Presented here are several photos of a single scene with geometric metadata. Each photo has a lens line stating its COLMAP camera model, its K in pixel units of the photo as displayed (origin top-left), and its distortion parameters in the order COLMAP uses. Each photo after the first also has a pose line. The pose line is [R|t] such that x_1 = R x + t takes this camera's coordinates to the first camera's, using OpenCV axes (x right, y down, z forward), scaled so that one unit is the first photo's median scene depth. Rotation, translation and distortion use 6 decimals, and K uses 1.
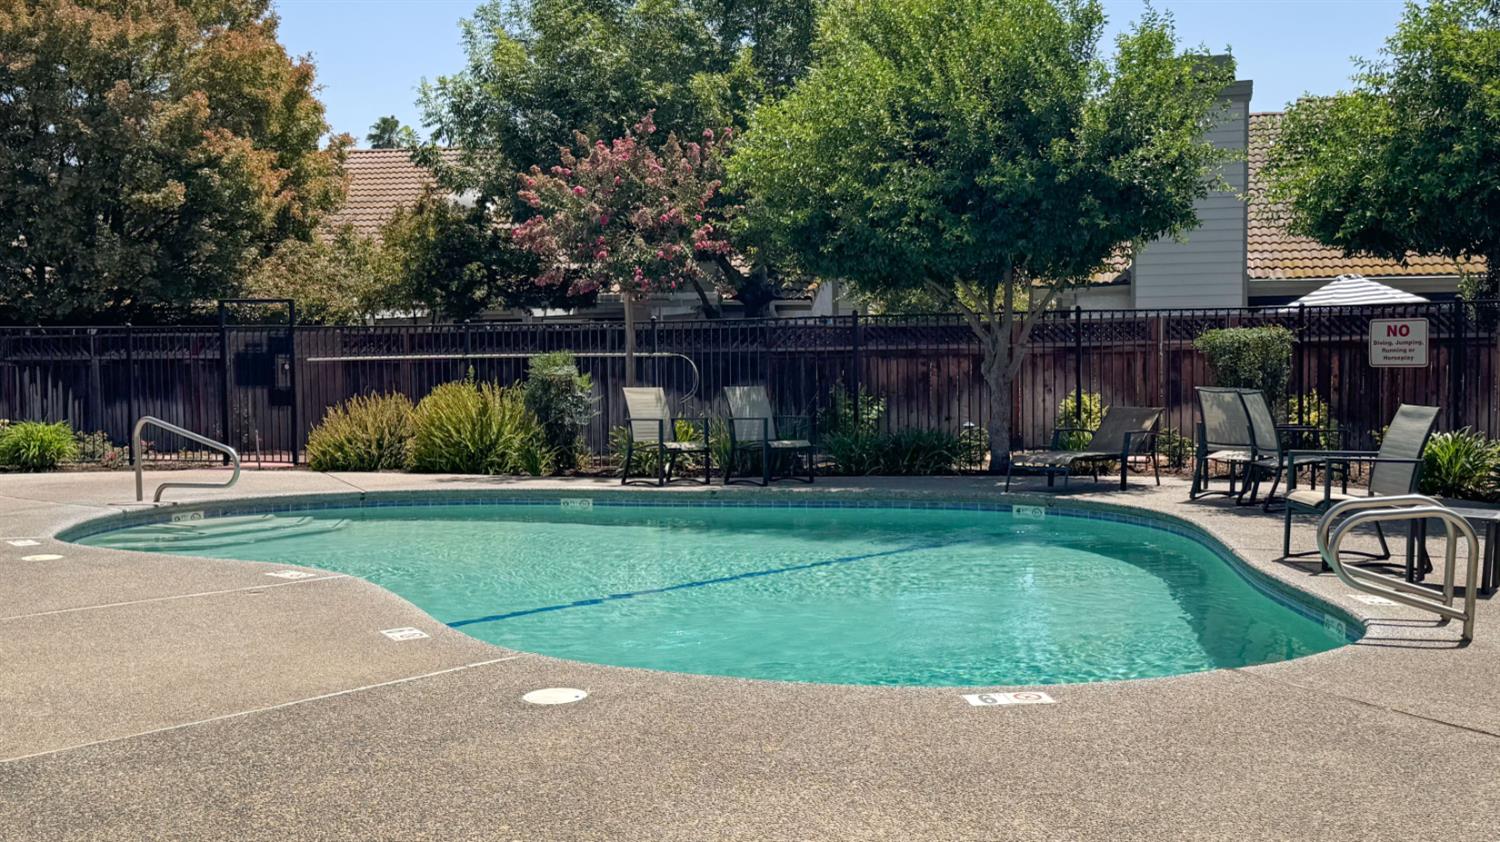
lens RADIAL K [[1545.5, 0, 758.9], [0, 1545.5, 373.8], [0, 0, 1]] dist [0.155462, -0.344111]
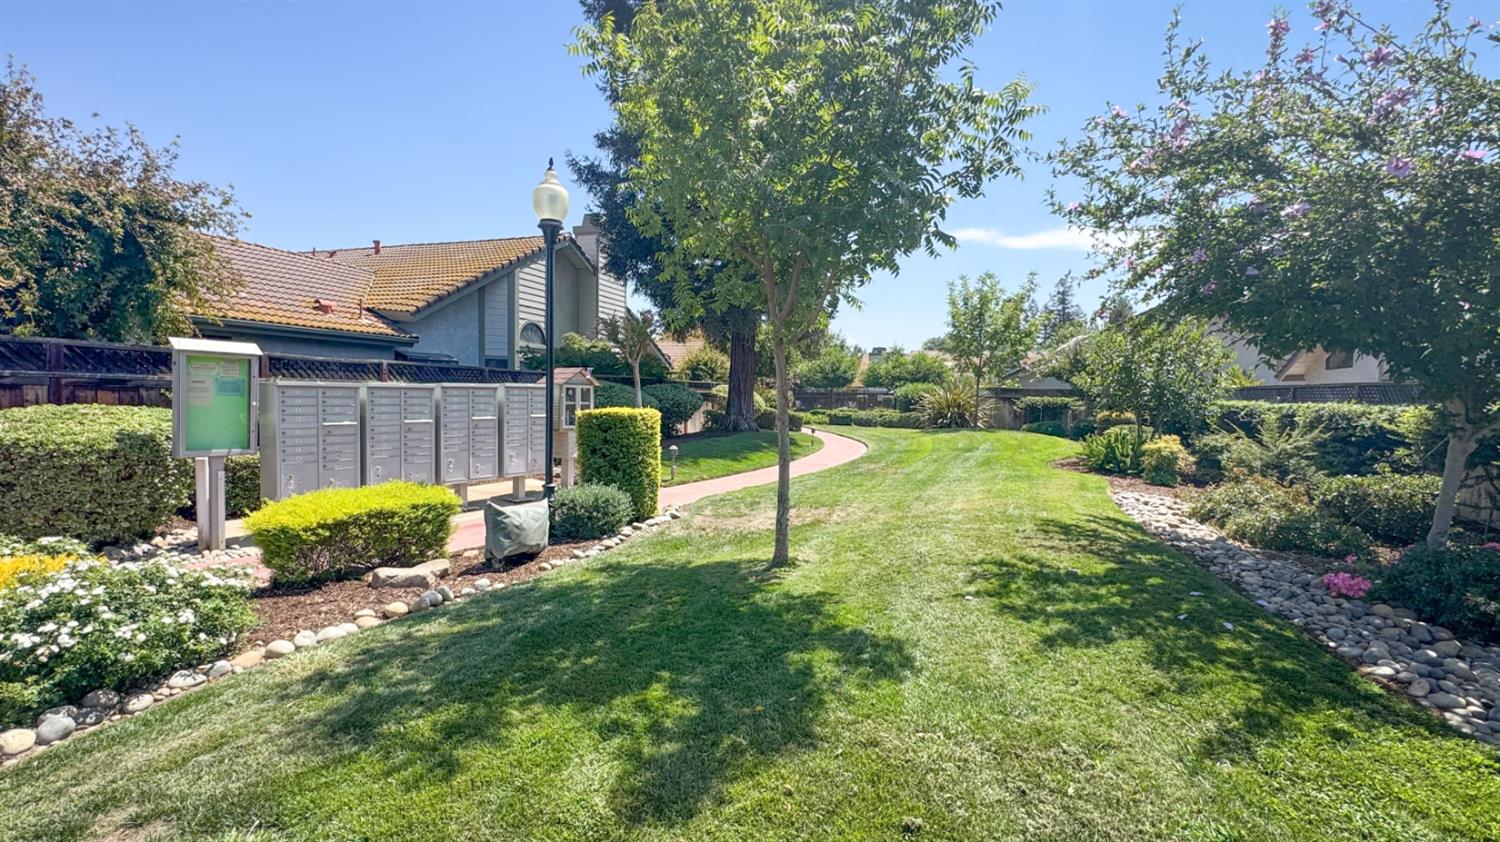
lens RADIAL K [[655.2, 0, 750.0], [0, 655.2, 421.0], [0, 0, 1]] dist [-0.023992, 0.000443]
pose [[0.994406, 0.040352, -0.097616, 0.075016], [-0.039007, 0.999116, 0.015651, 0.070313], [0.098161, -0.011755, 0.995101, -2.351148]]
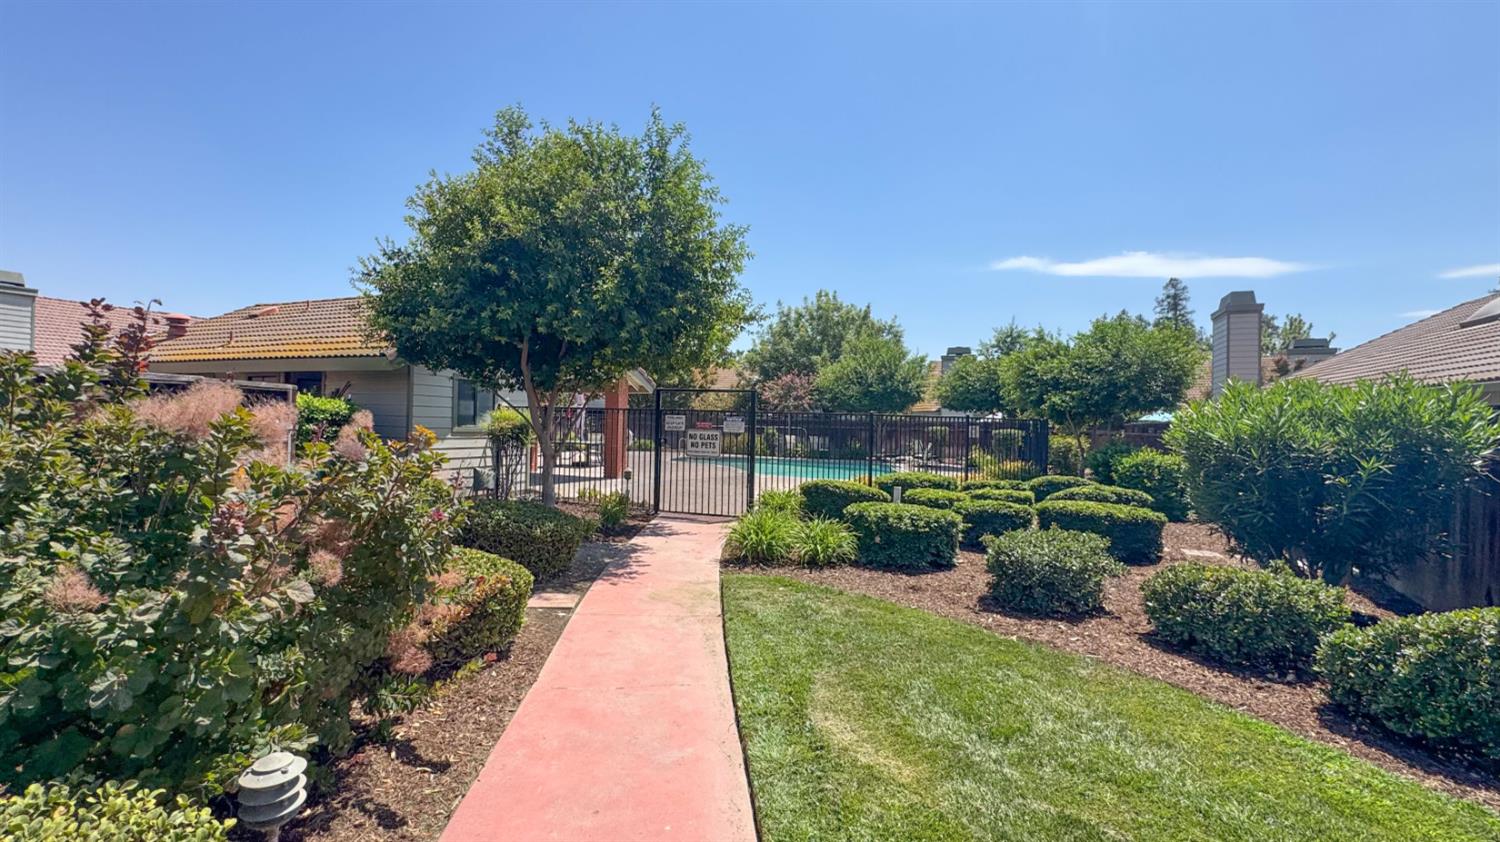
lens RADIAL K [[655.2, 0, 750.0], [0, 655.2, 421.0], [0, 0, 1]] dist [-0.023992, 0.000443]
pose [[0.983878, 0.041427, -0.173977, 0.123293], [-0.045841, 0.998719, -0.021431, 0.012893], [0.172867, 0.029061, 0.984516, -0.766568]]
